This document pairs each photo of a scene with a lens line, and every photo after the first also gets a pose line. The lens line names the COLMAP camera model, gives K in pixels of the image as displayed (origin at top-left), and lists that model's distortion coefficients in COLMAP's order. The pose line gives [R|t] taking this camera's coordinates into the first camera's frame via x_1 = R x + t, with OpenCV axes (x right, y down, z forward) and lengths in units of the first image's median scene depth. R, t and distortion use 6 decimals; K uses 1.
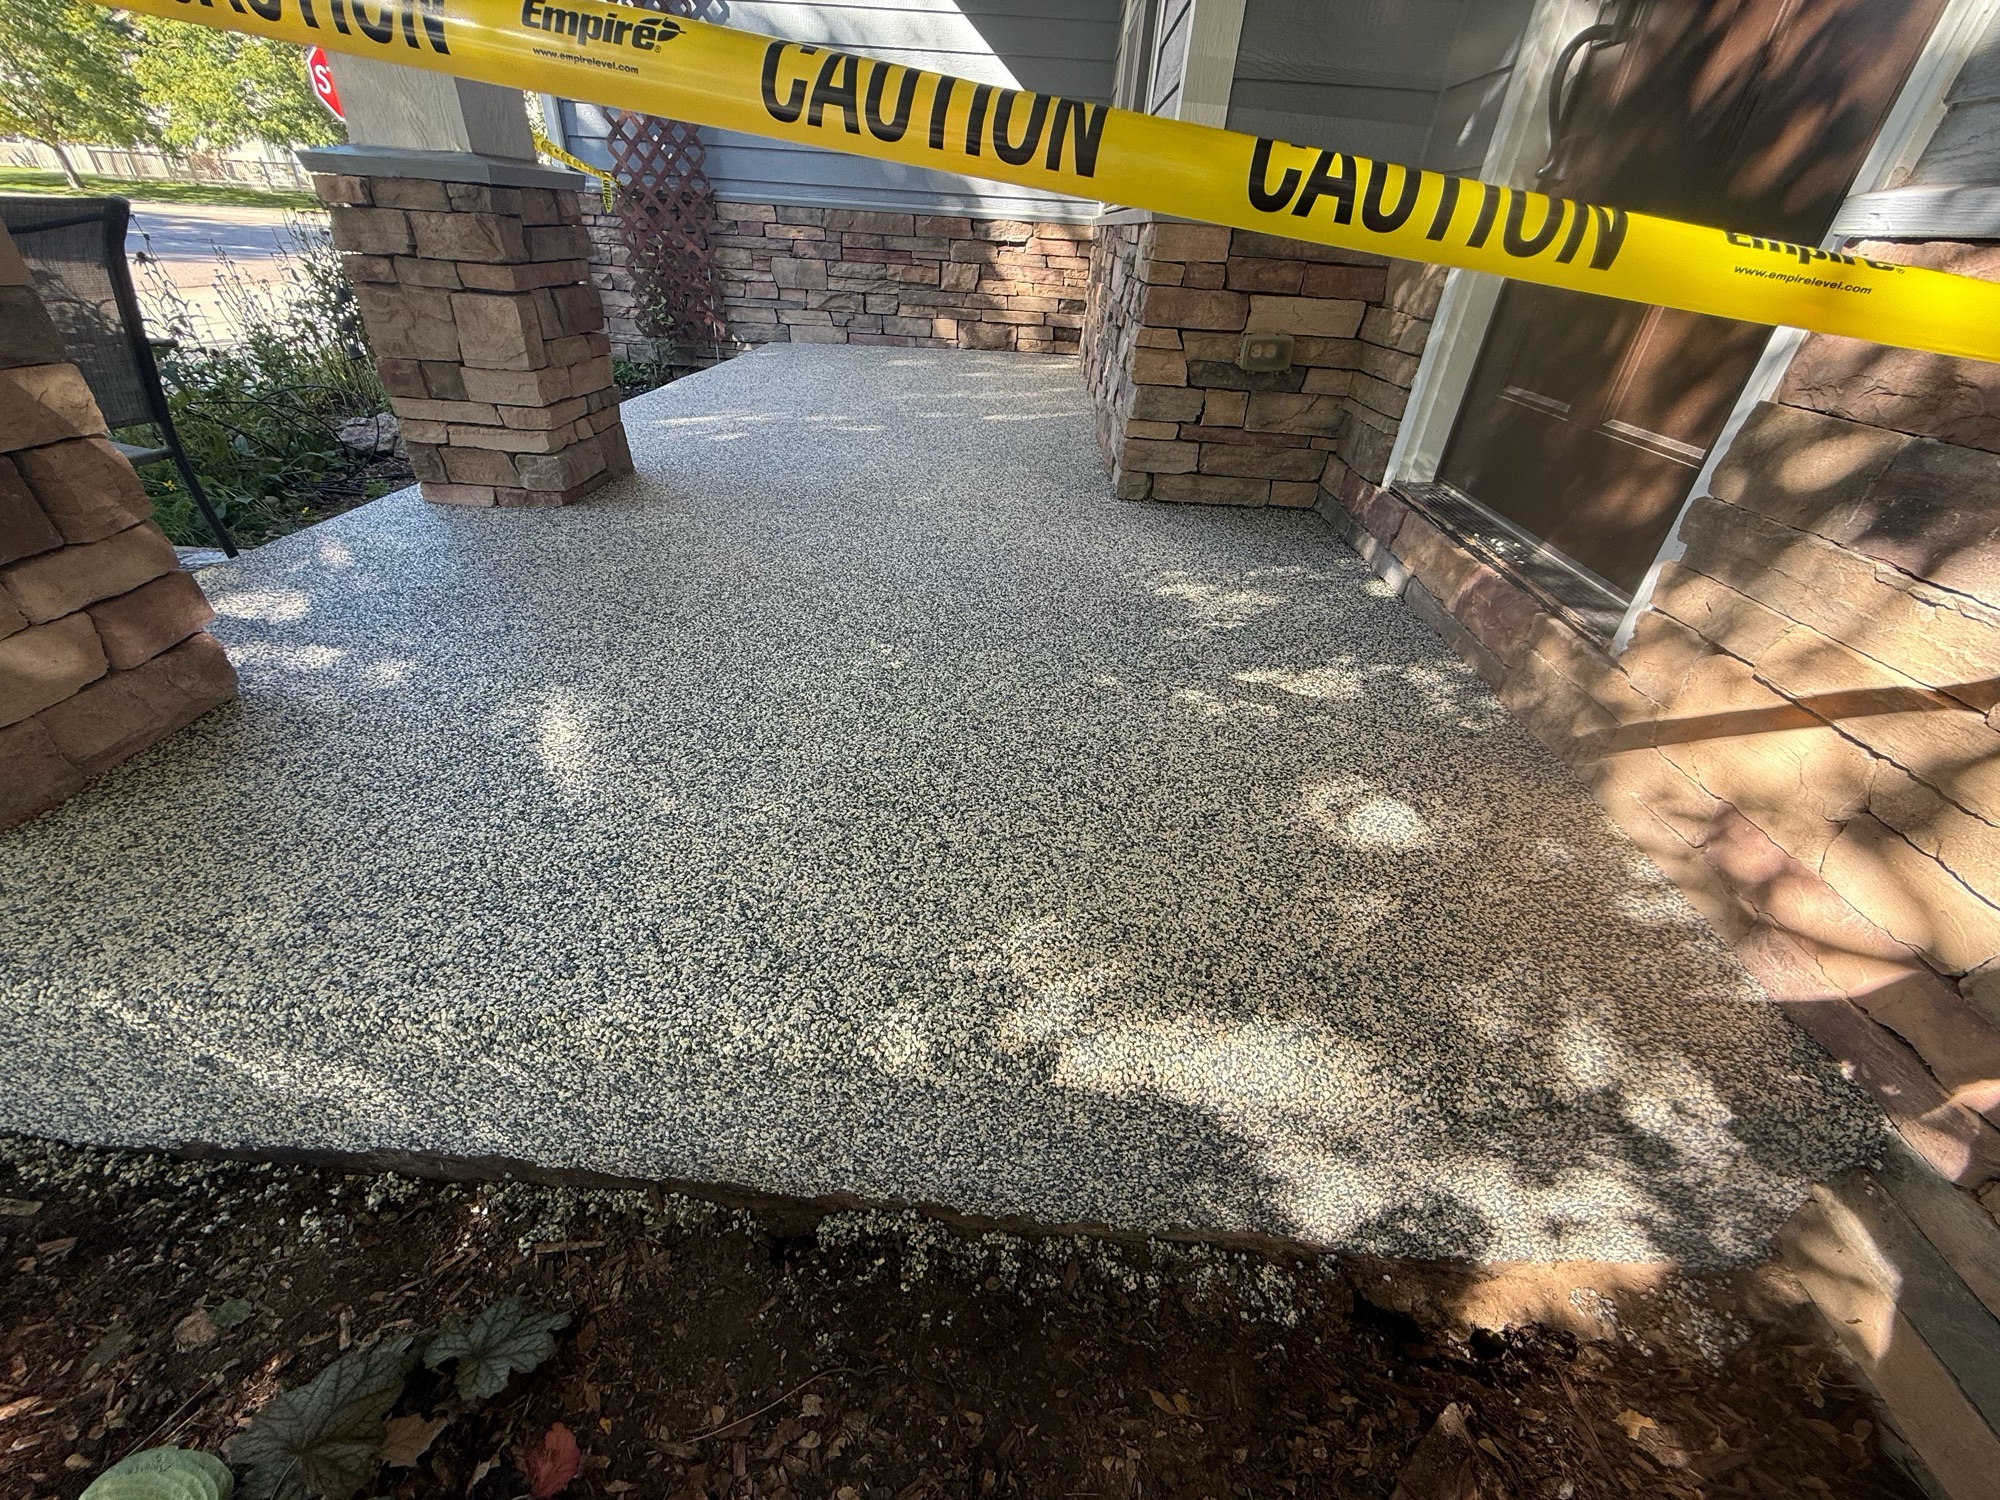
lens RADIAL K [[788.8, 0, 1004.8], [0, 788.8, 750.7], [0, 0, 1]] dist [0.000195, 0.000097]
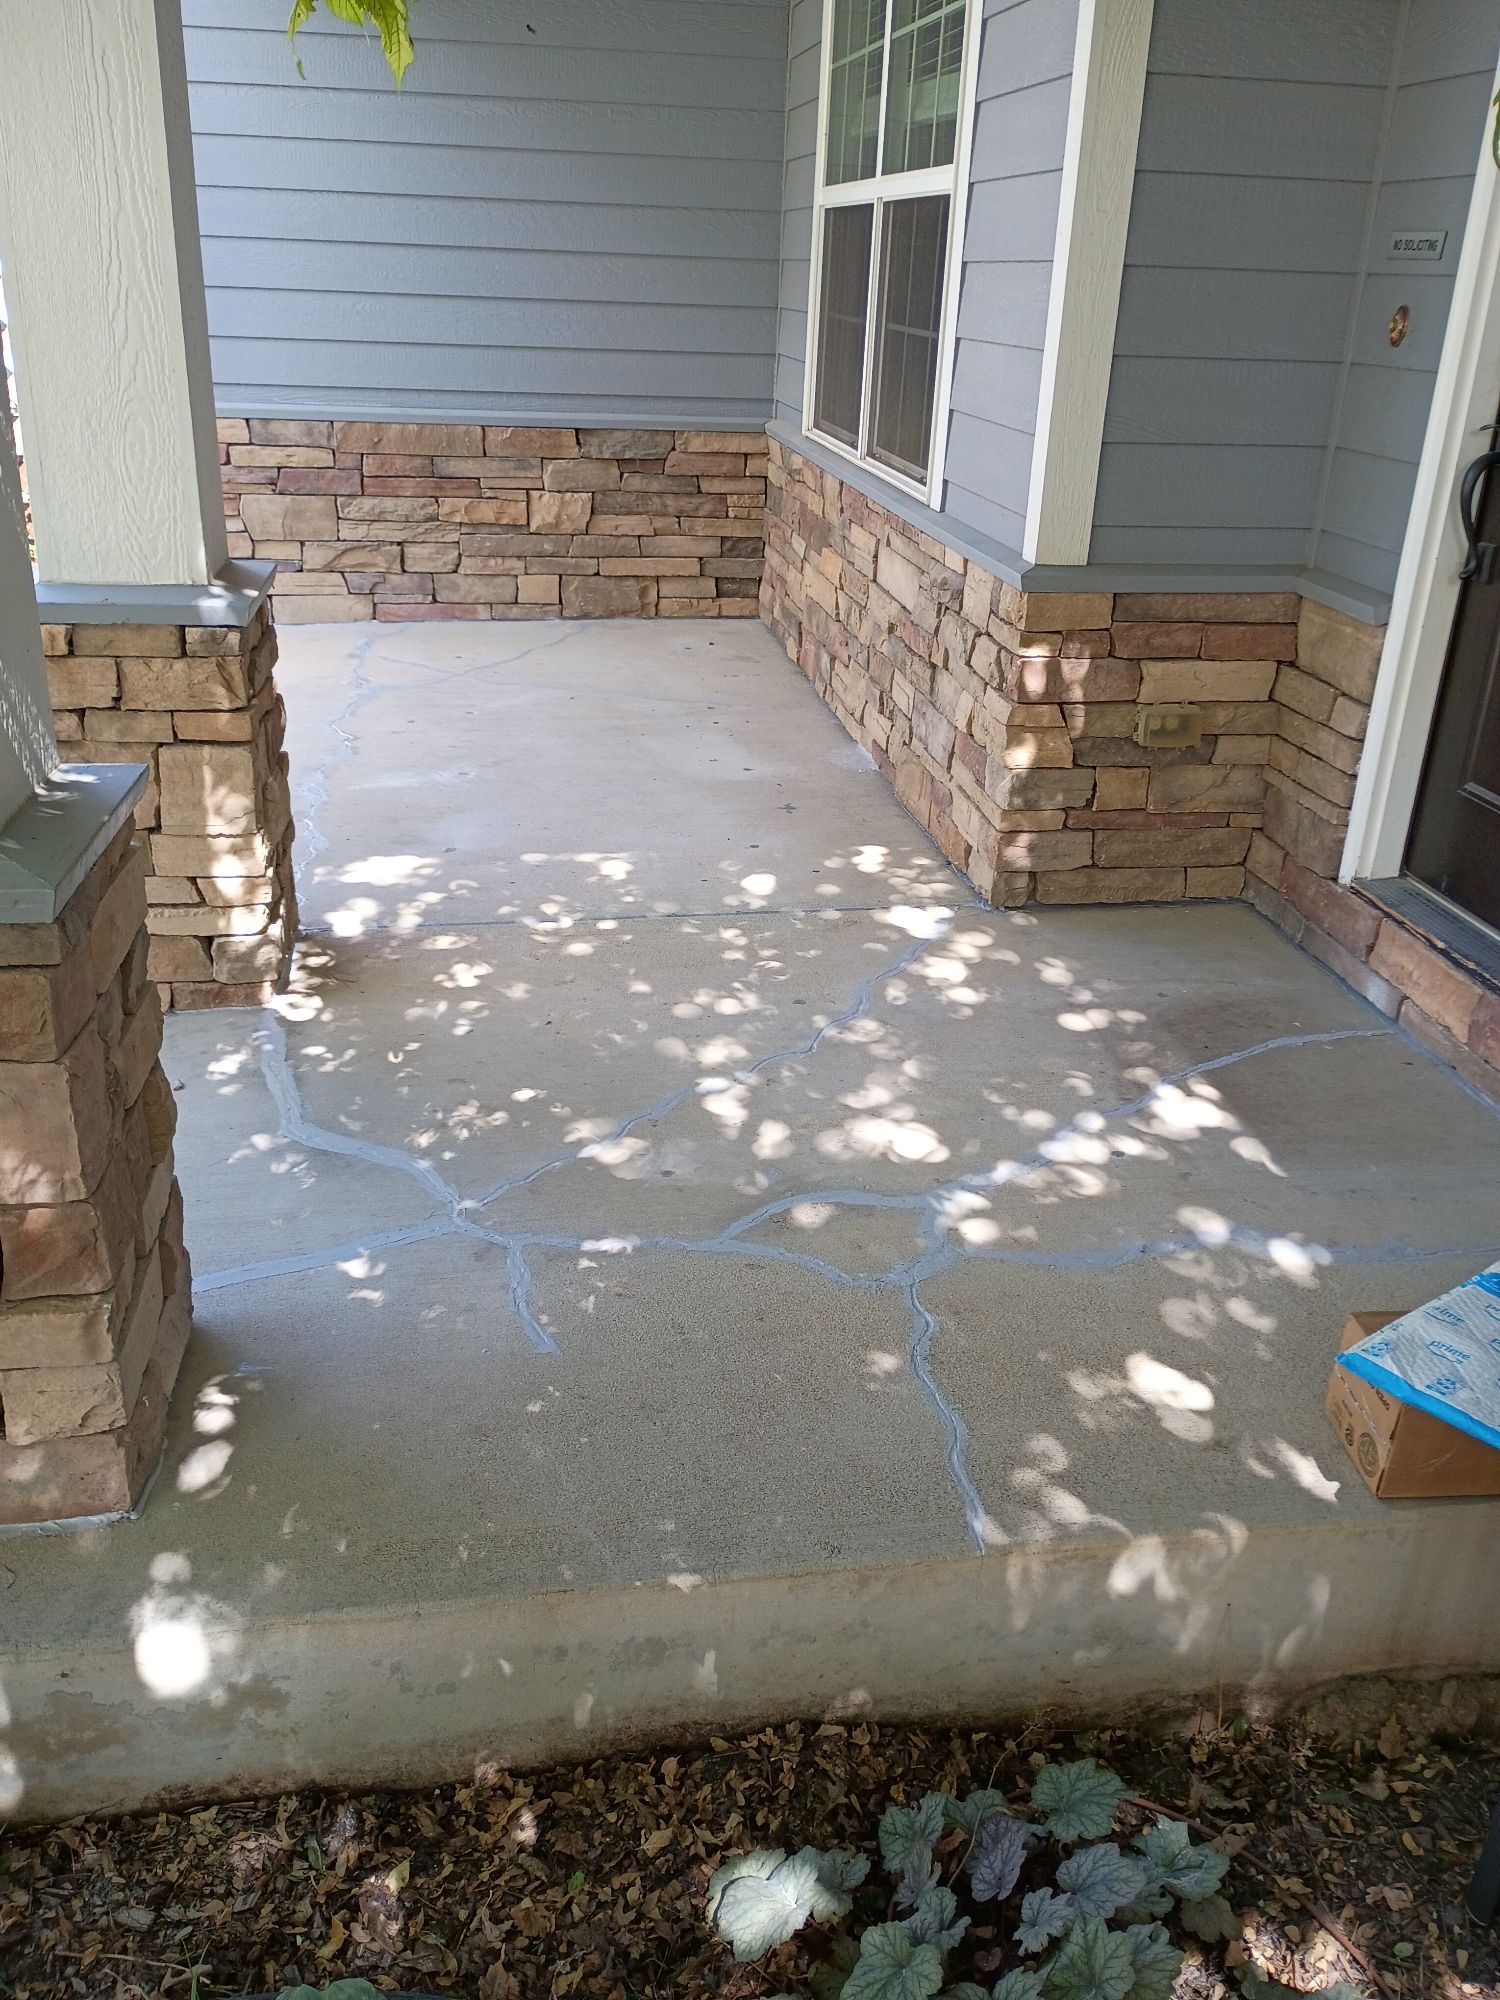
lens RADIAL K [[1676.0, 0, 747.2], [0, 1676.0, 1001.1], [0, 0, 1]] dist [0.033465, -0.000636]
pose [[0.978219, -0.102412, 0.180555, -0.399595], [0.128664, 0.981722, -0.140242, -0.041627], [-0.162893, 0.160418, 0.973515, -0.516694]]
